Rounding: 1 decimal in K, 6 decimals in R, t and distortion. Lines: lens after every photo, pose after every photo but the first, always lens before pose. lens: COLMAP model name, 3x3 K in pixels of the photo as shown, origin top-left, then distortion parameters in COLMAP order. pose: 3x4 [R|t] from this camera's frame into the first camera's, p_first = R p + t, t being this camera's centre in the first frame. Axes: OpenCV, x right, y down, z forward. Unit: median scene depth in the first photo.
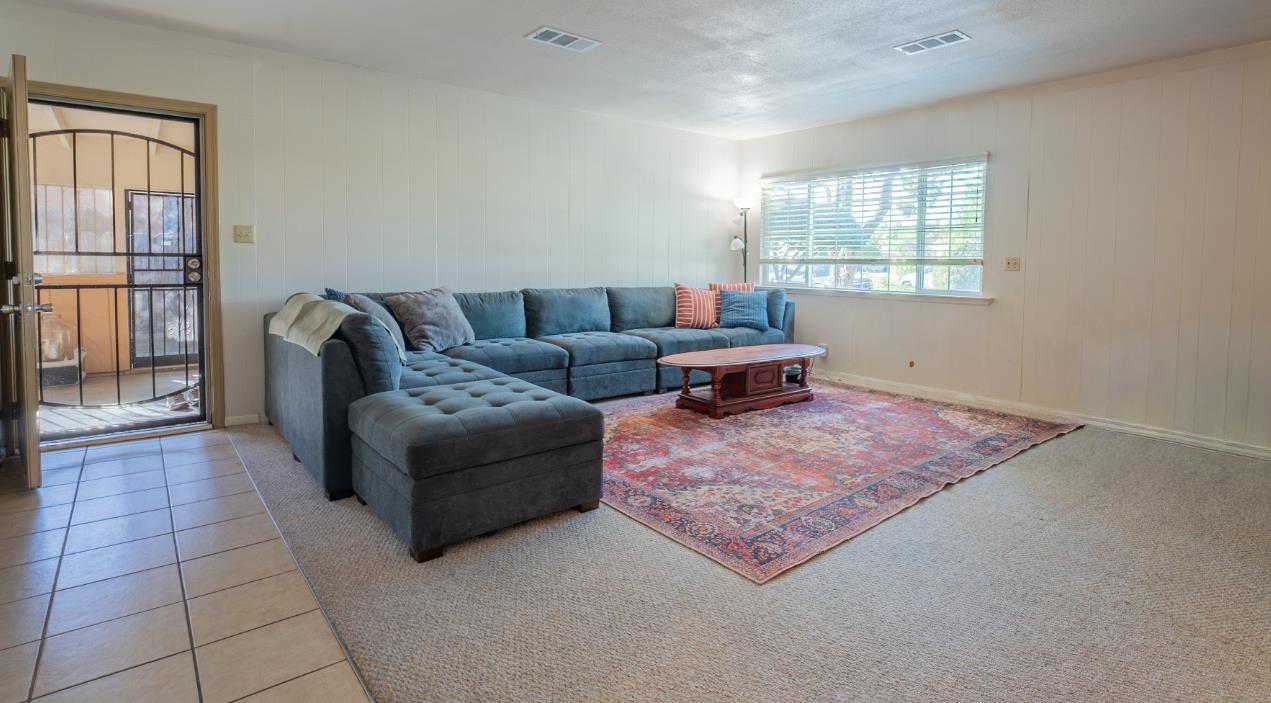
lens RADIAL K [[607.0, 0, 635.5], [0, 607.0, 351.5], [0, 0, 1]] dist [-0.000759, -0.000066]
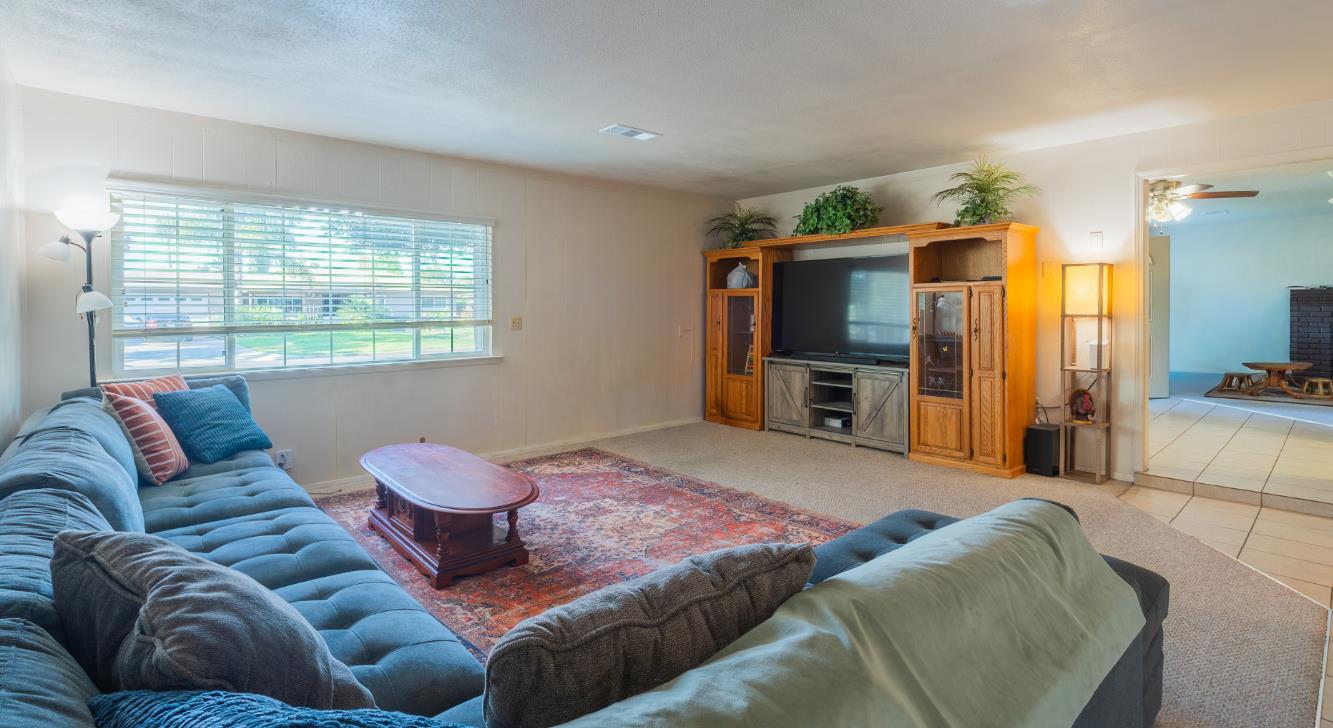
lens RADIAL K [[627.6, 0, 666.5], [0, 627.6, 364.0], [0, 0, 1]] dist [0.000270, -0.000006]
pose [[-0.054596, -0.083945, 0.994974, -0.448572], [0.174426, 0.980337, 0.092281, -0.114482], [-0.983156, 0.178587, -0.038880, 0.700761]]
